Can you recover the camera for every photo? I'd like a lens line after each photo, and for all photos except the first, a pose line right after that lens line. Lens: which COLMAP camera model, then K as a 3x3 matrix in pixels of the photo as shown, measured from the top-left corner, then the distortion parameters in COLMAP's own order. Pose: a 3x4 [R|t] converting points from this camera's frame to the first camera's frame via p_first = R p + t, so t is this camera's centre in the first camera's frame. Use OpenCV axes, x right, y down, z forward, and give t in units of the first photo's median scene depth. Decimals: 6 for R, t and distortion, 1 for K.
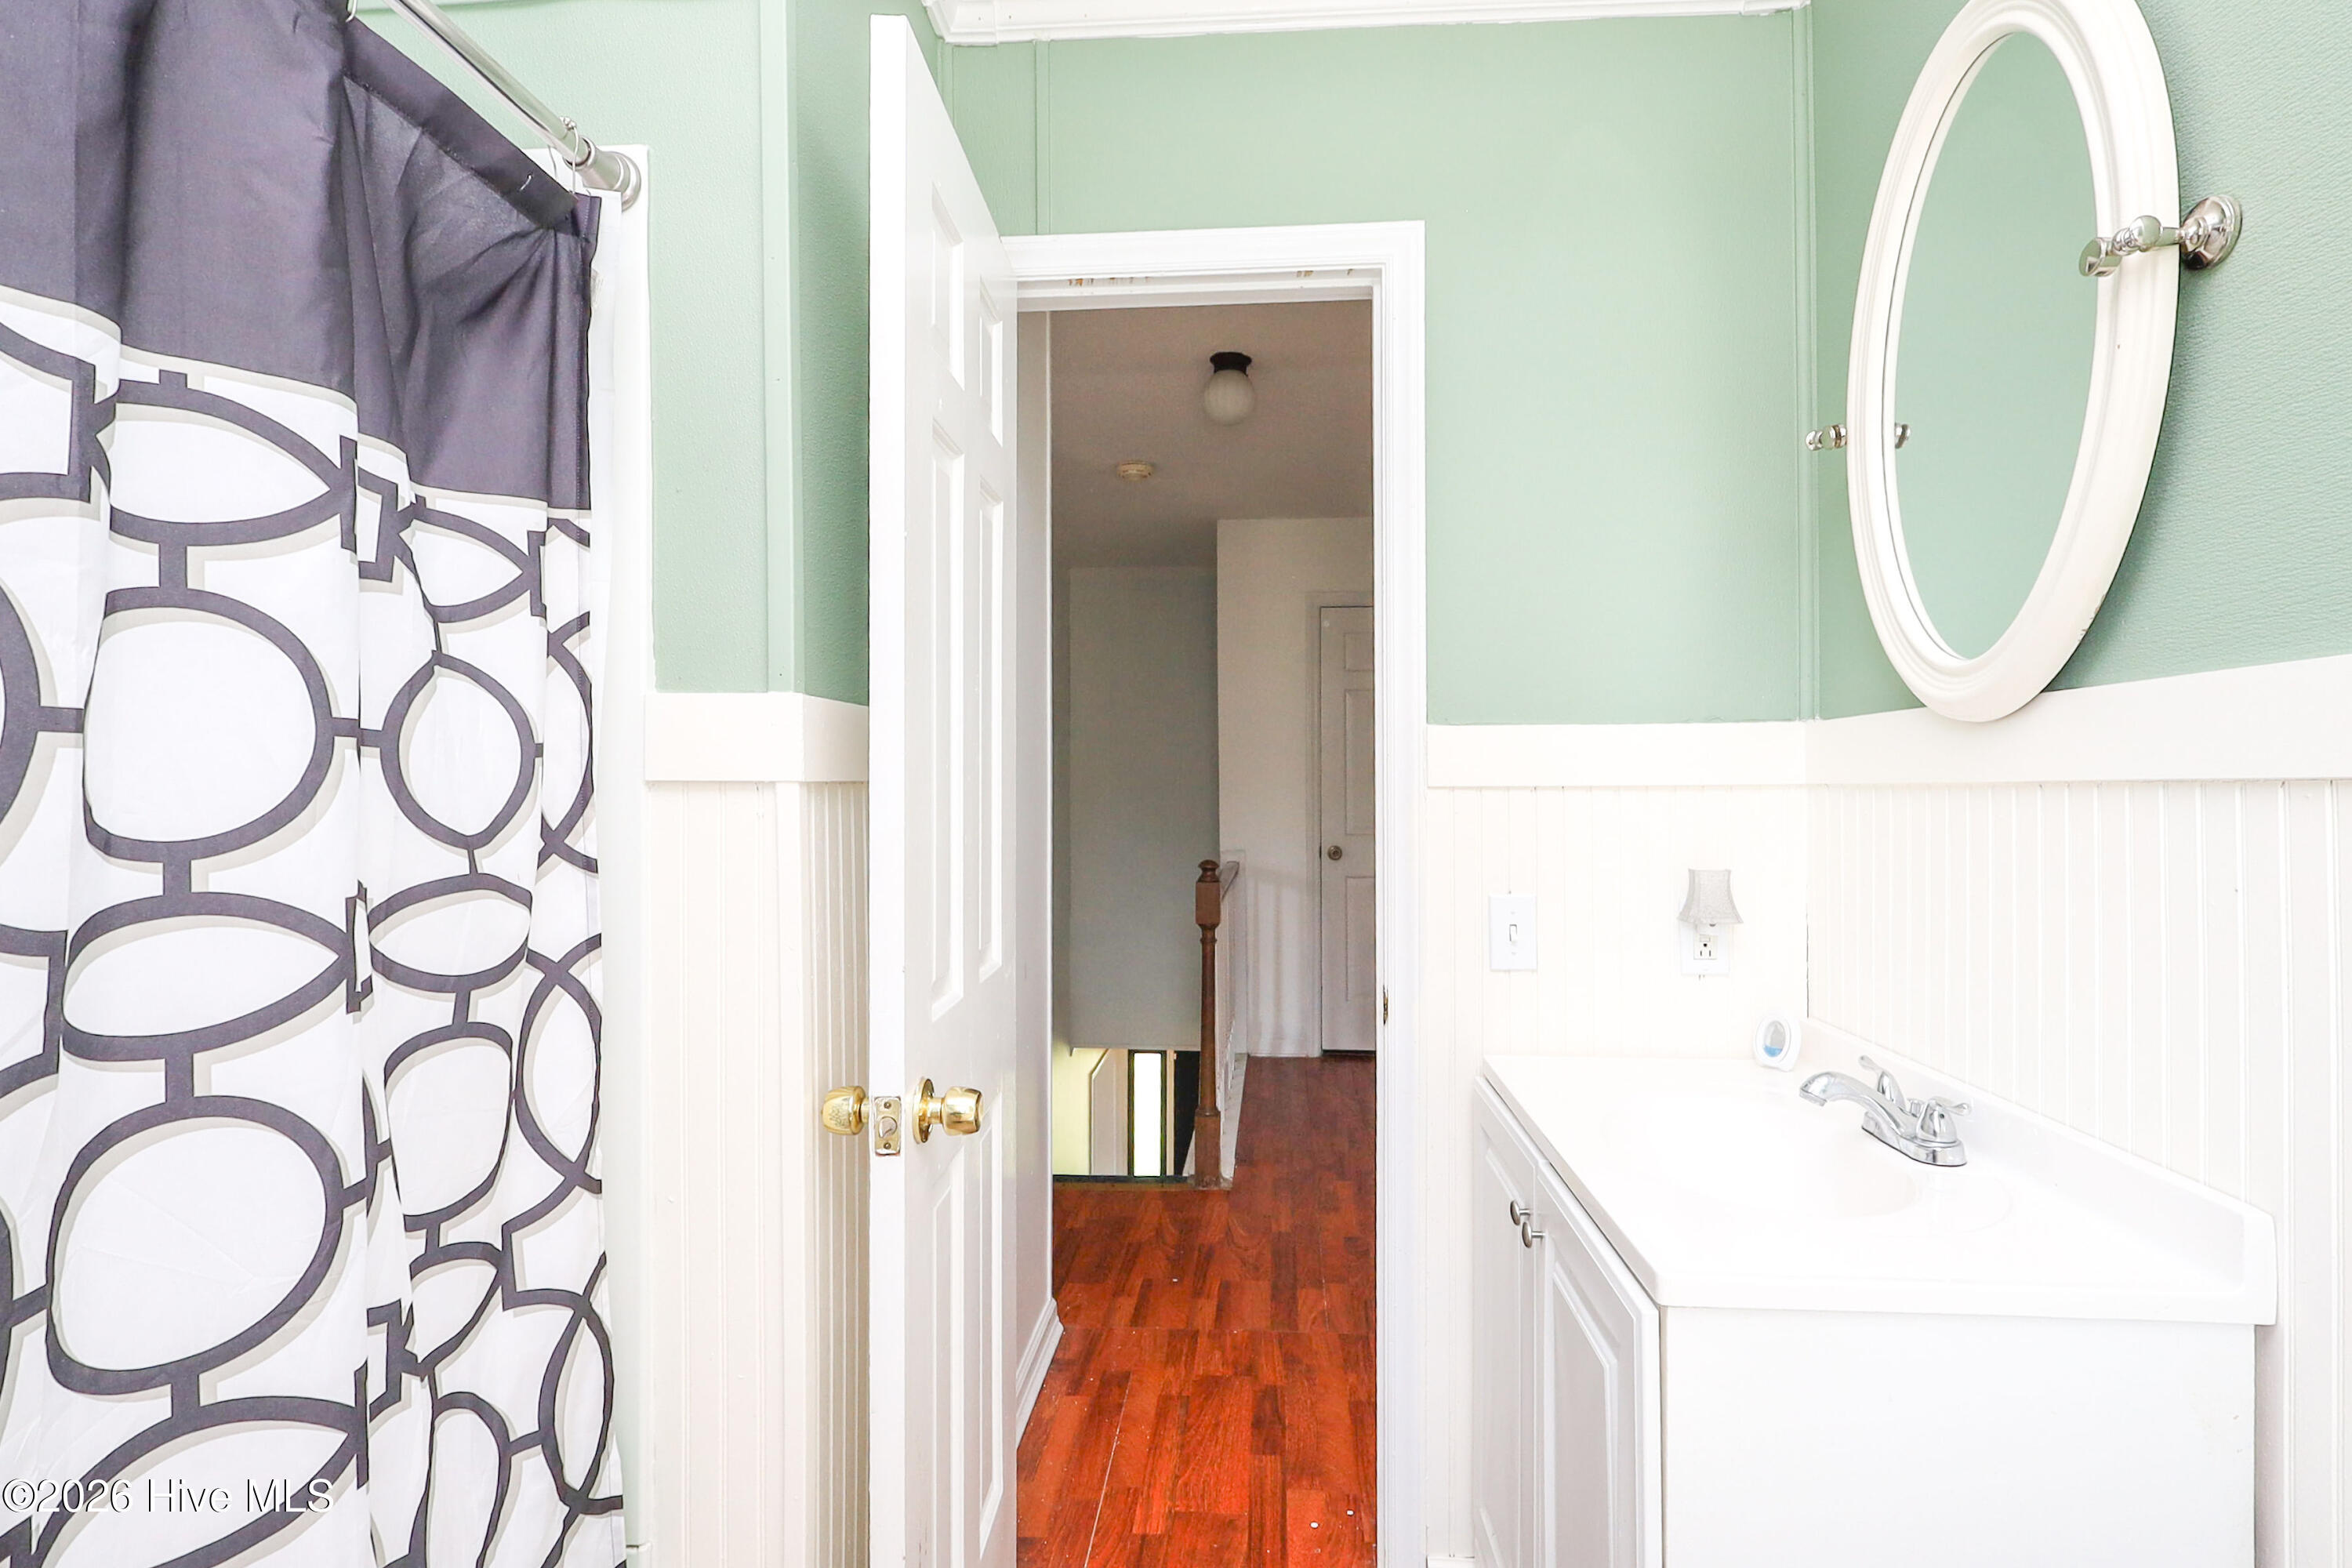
lens RADIAL K [[1157.9, 0, 1180.4], [0, 1157.9, 782.5], [0, 0, 1]] dist [-0.001159, 0.001109]
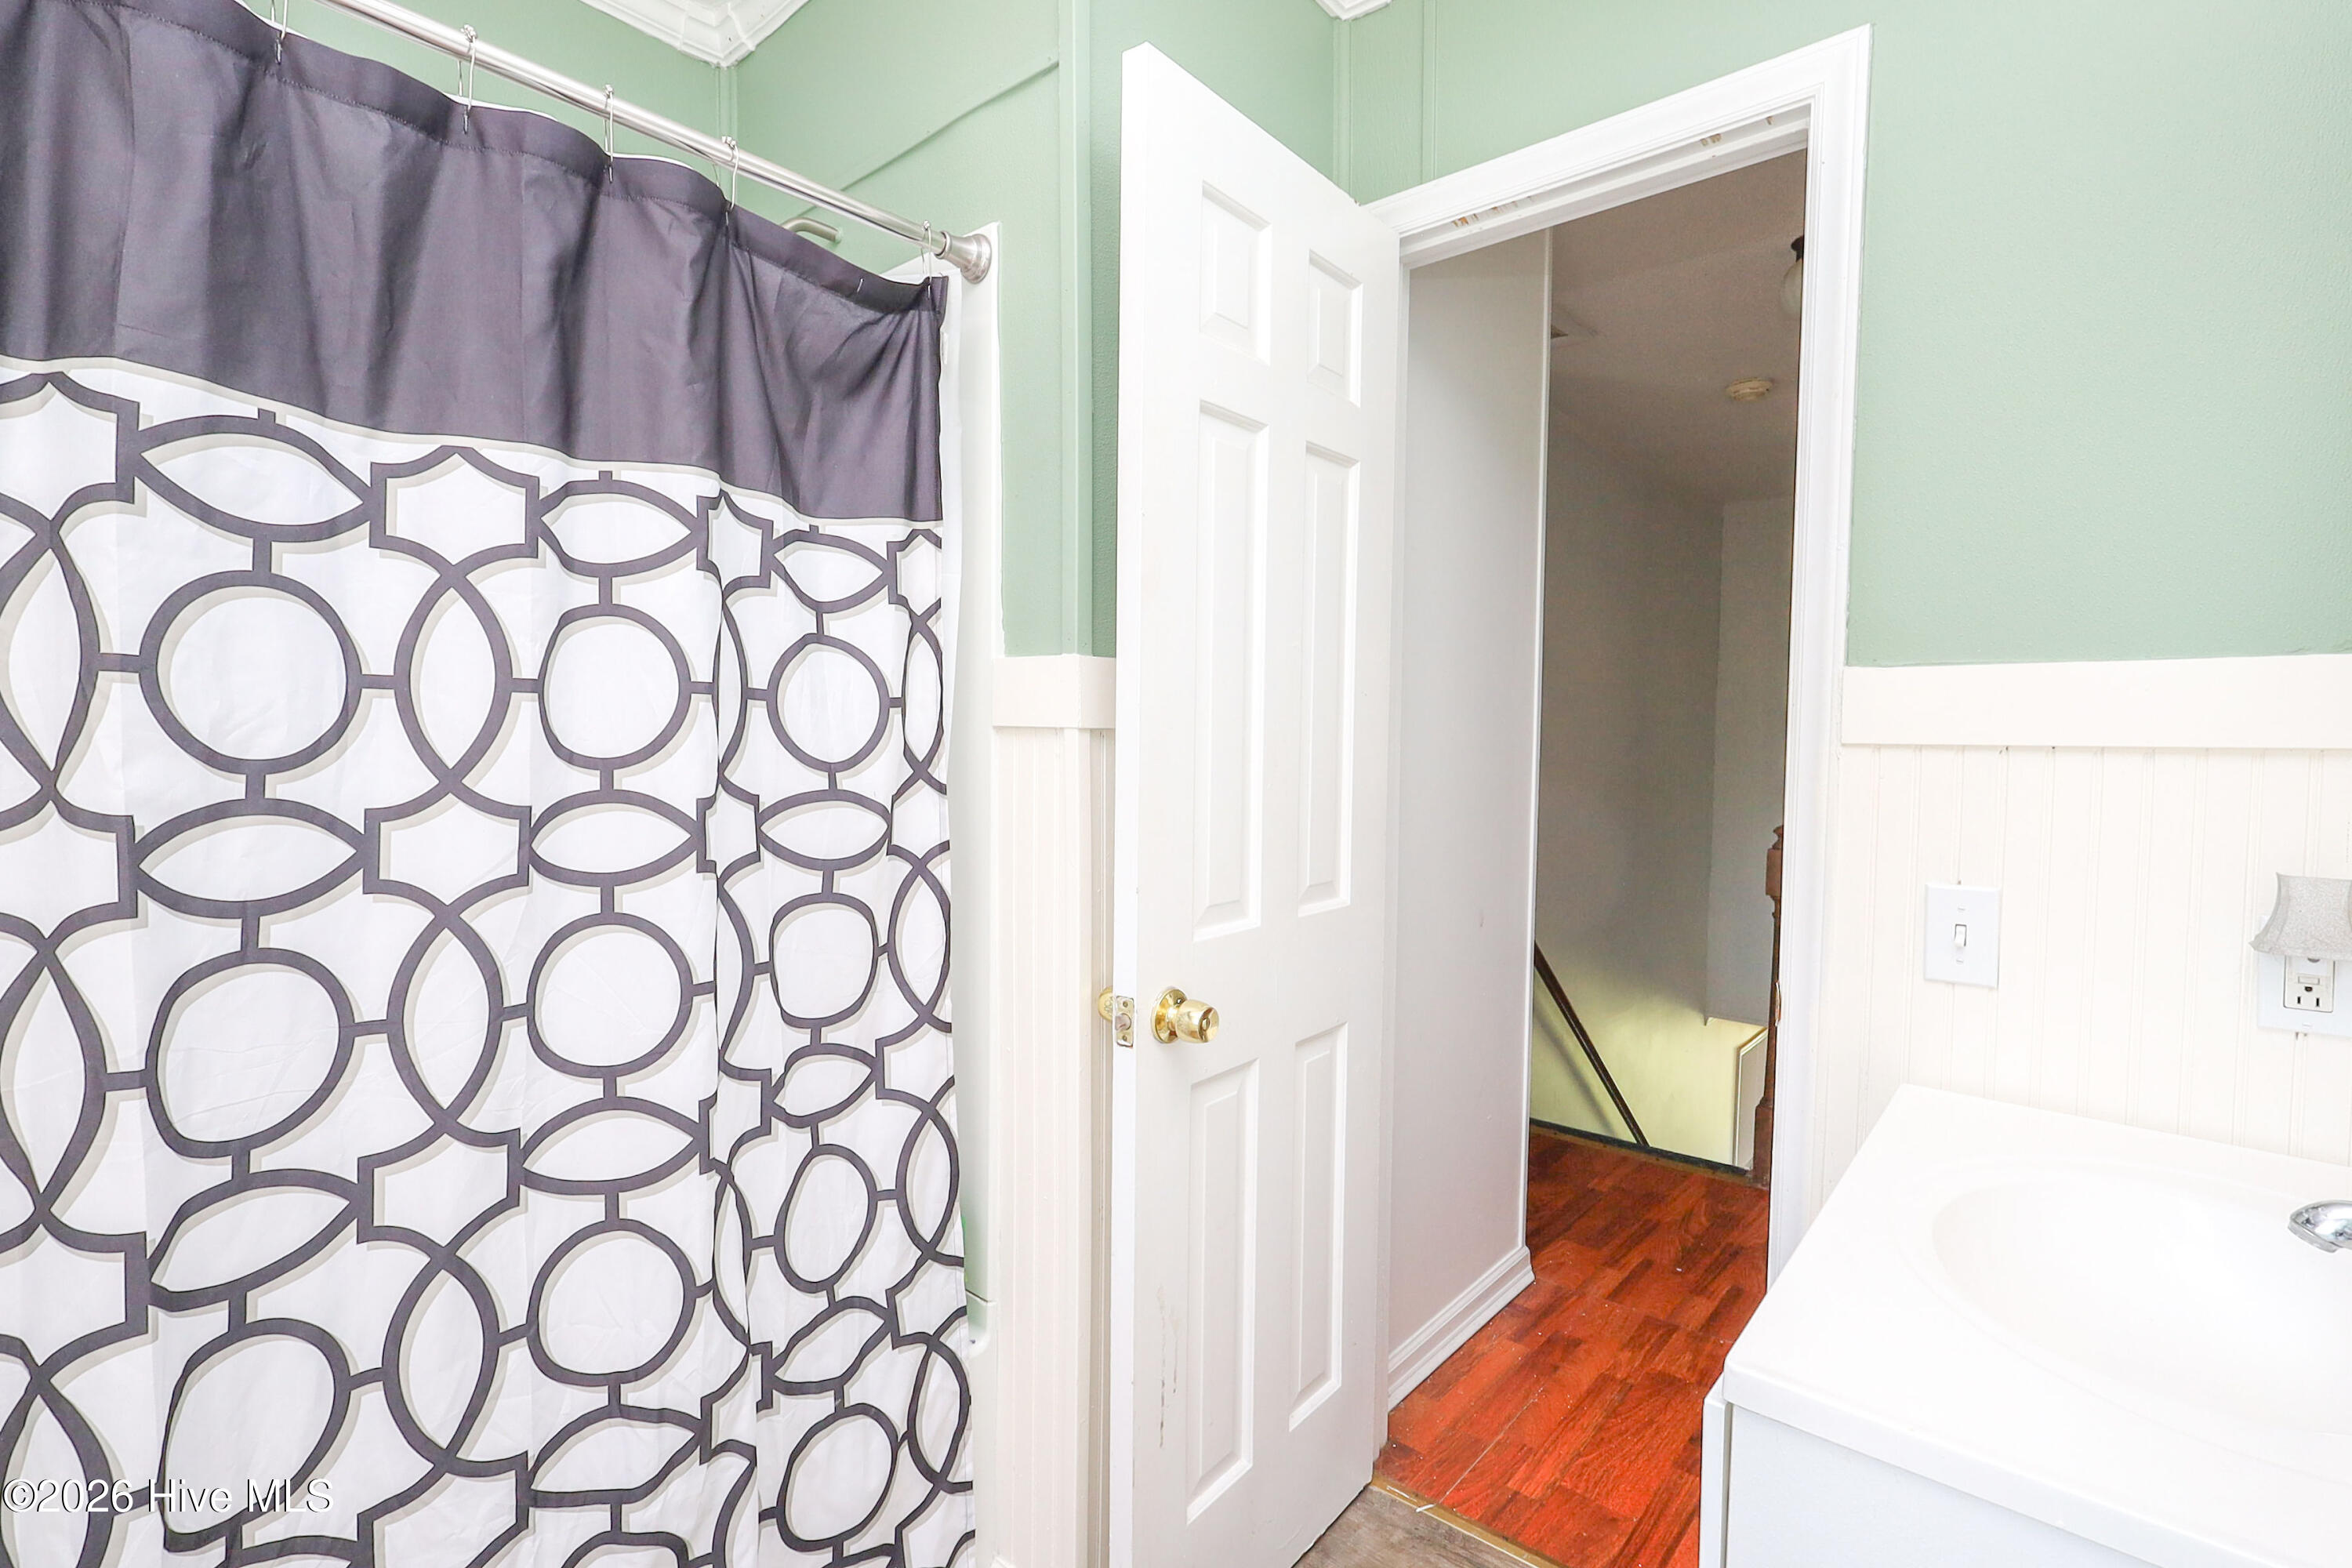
lens RADIAL K [[1082.7, 0, 1146.3], [0, 1082.7, 784.8], [0, 0, 1]] dist [-0.001592, 0.000074]
pose [[0.793237, 0.041810, -0.607475, 0.298958], [-0.013080, 0.998580, 0.051647, -0.000510], [0.608772, -0.033023, 0.792658, 0.104993]]
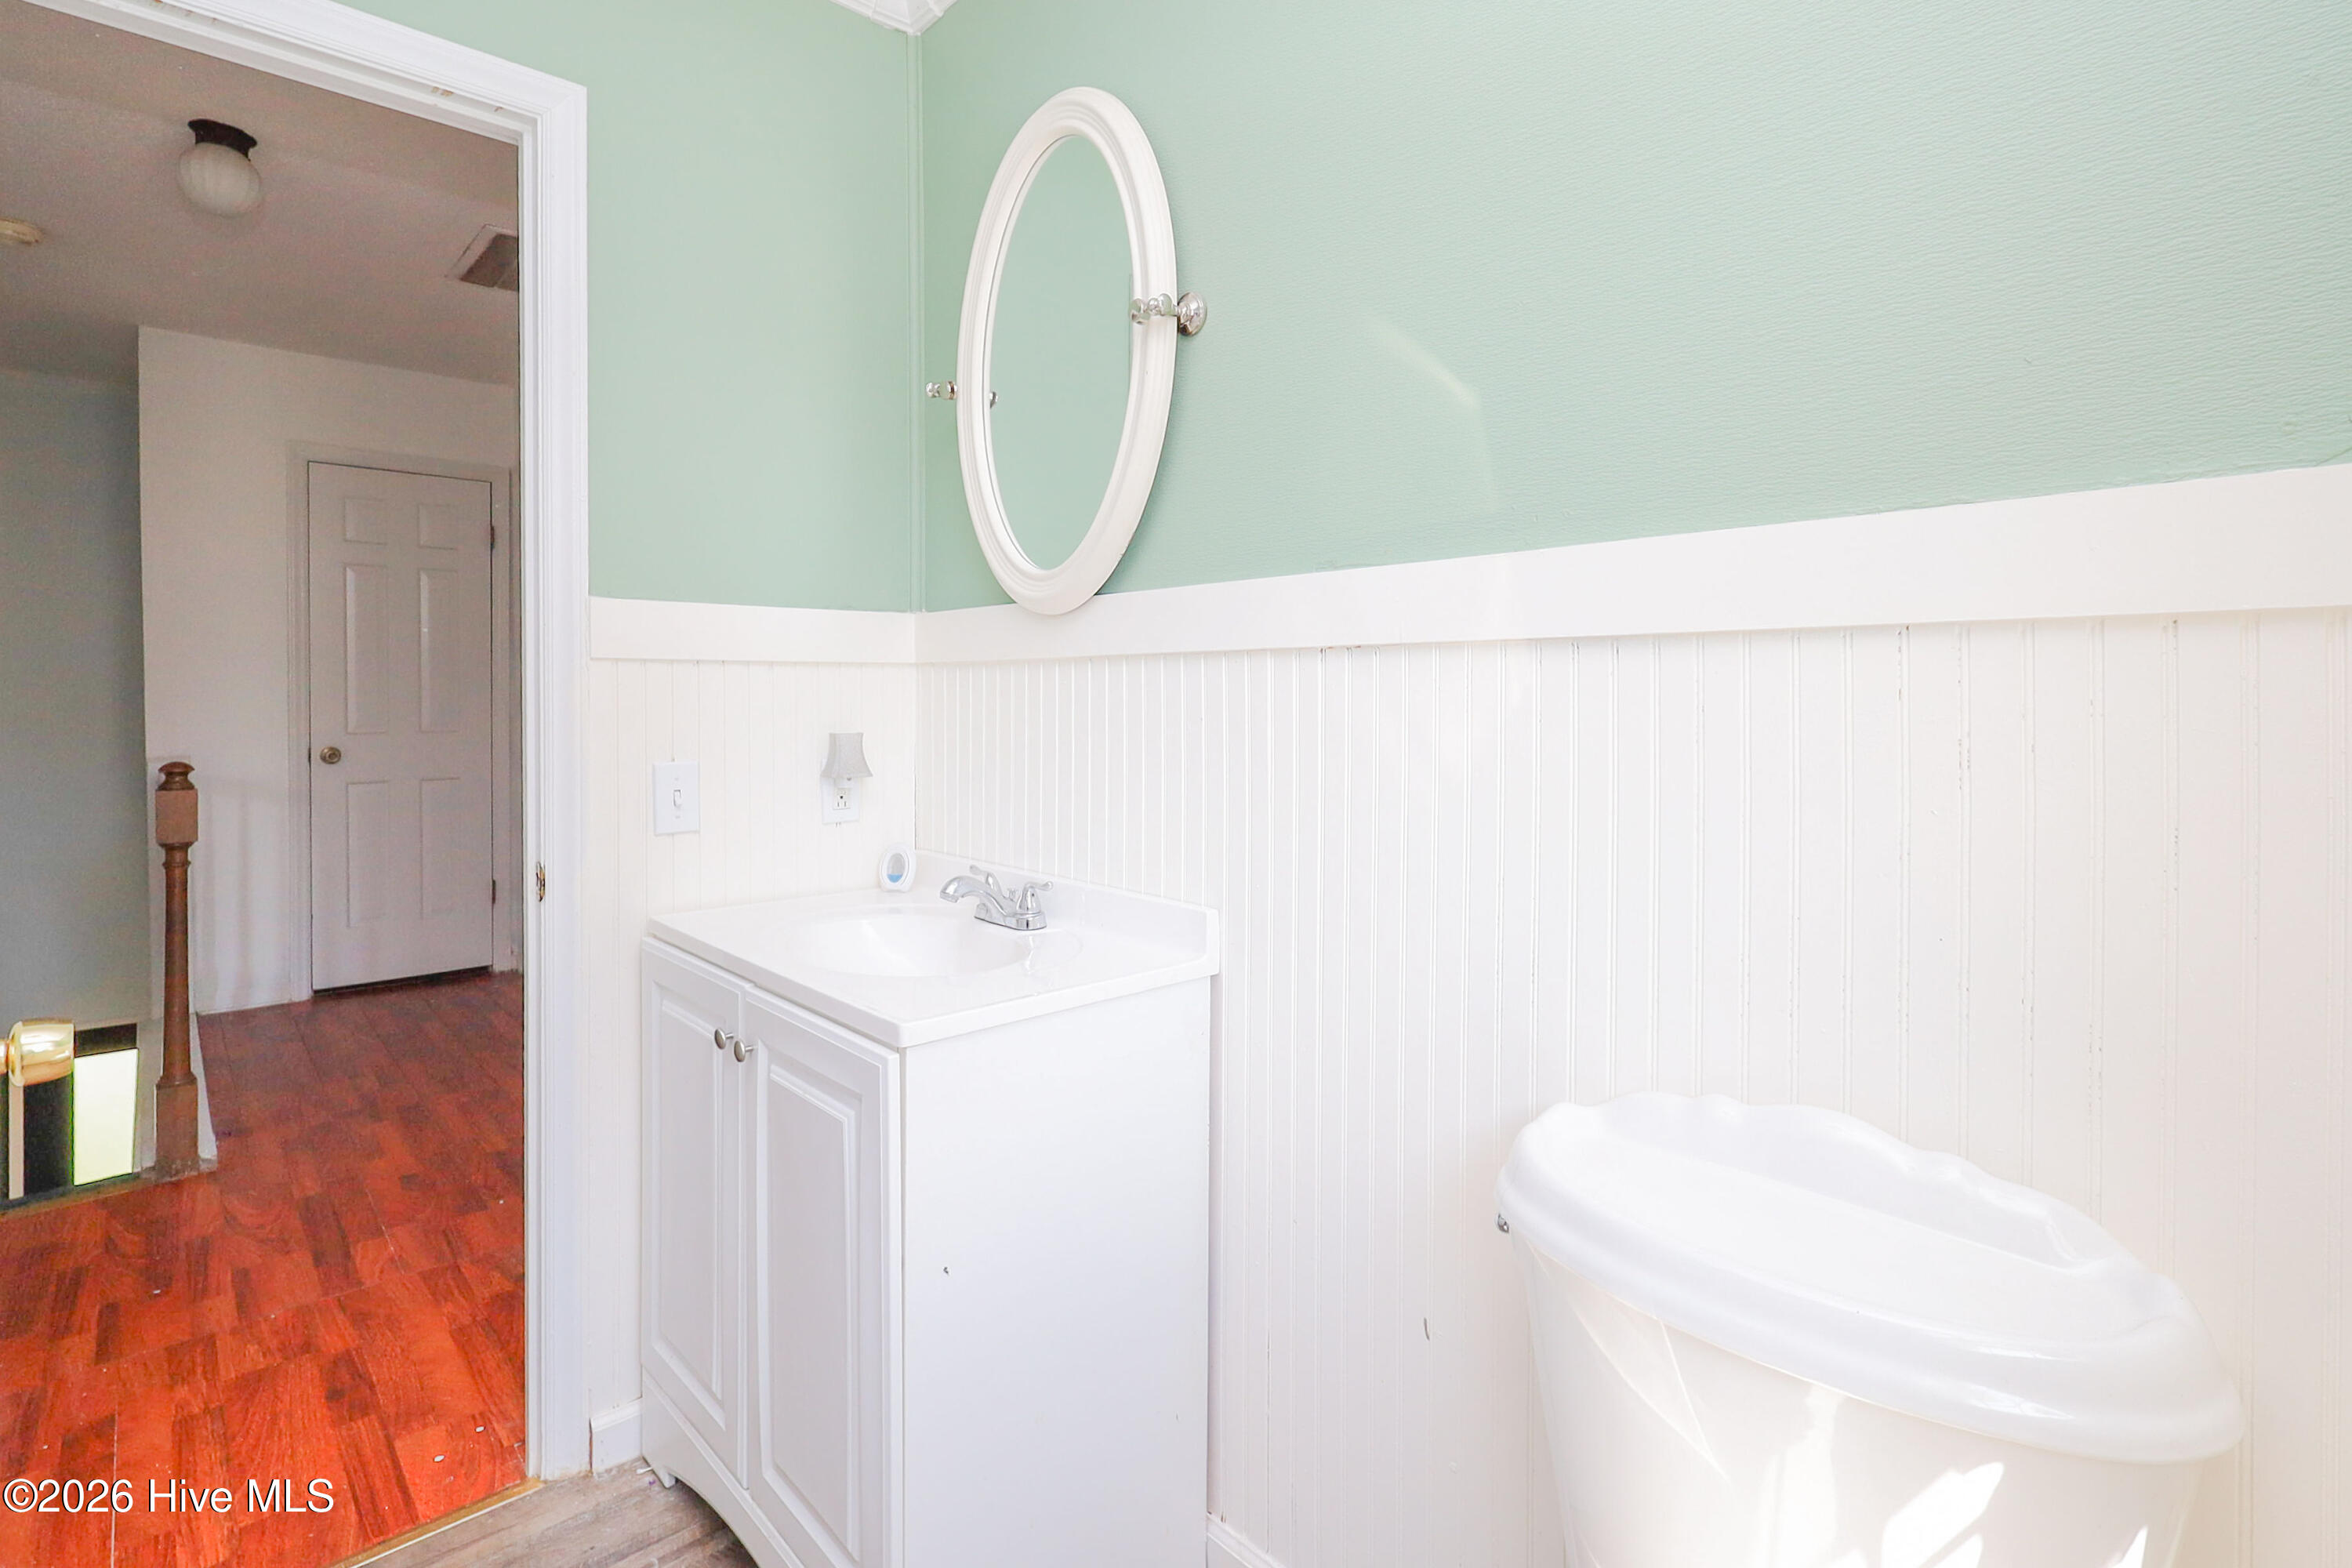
lens RADIAL K [[1133.0, 0, 1177.0], [0, 1133.0, 711.7], [0, 0, 1]] dist [-0.002697, 0.000822]
pose [[0.679952, -0.007812, 0.733215, -0.166116], [-0.008055, 0.999803, 0.018122, 0.029316], [-0.733213, -0.018228, 0.679755, -0.041027]]
